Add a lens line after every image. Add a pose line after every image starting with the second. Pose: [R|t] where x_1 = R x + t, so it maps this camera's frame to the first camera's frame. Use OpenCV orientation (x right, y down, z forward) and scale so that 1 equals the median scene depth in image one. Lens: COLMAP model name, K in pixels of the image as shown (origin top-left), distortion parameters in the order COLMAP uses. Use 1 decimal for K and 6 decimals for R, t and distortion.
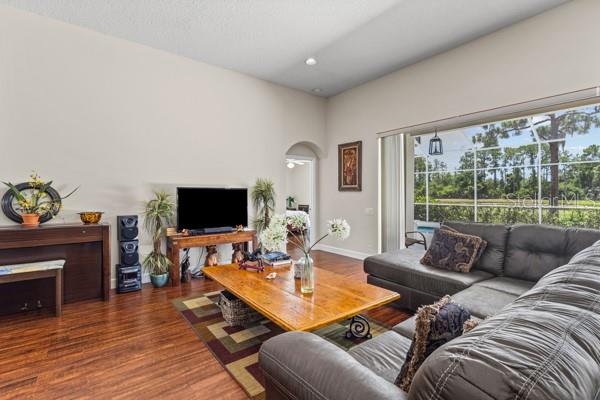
lens RADIAL K [[278.1, 0, 300.0], [0, 278.1, 200.0], [0, 0, 1]] dist [-0.000689, 0.000131]
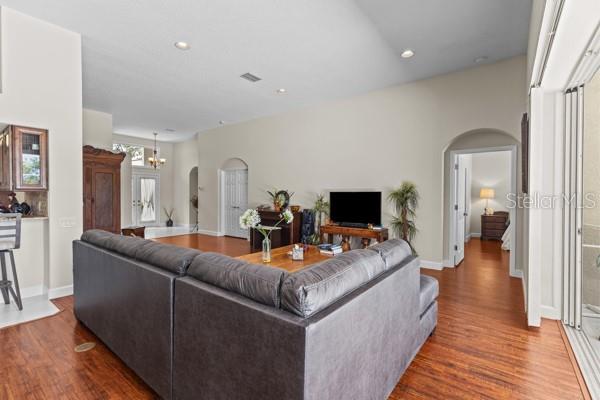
lens RADIAL K [[278.1, 0, 300.0], [0, 278.1, 200.0], [0, 0, 1]] dist [-0.000689, 0.000131]
pose [[0.269594, 0.013783, -0.962875, 0.707693], [-0.019800, 0.999766, 0.008767, -0.009227], [0.962770, 0.016702, 0.269804, 0.345298]]
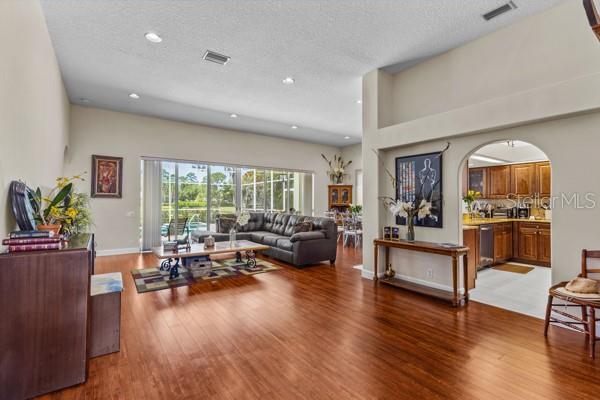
lens RADIAL K [[278.1, 0, 300.0], [0, 278.1, 200.0], [0, 0, 1]] dist [-0.000689, 0.000131]
pose [[0.029934, 0.020803, 0.999335, -0.975541], [0.014952, 0.999662, -0.021257, 0.012839], [-0.999440, 0.015579, 0.029613, 0.179361]]
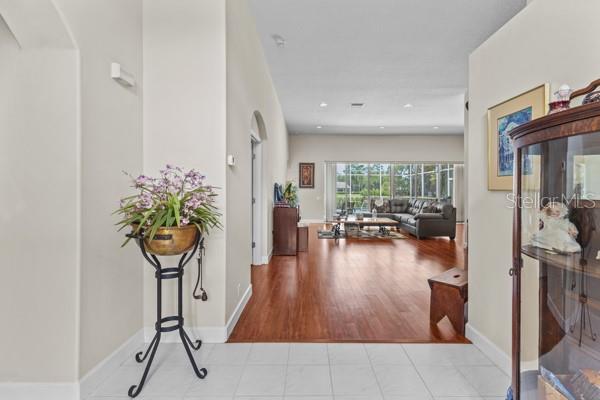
lens RADIAL K [[278.1, 0, 300.0], [0, 278.1, 200.0], [0, 0, 1]] dist [-0.000689, 0.000131]
pose [[0.626722, -0.013301, 0.779130, -1.399247], [0.003622, 0.999893, 0.014156, 0.023572], [-0.779235, -0.006050, 0.626703, -0.175172]]
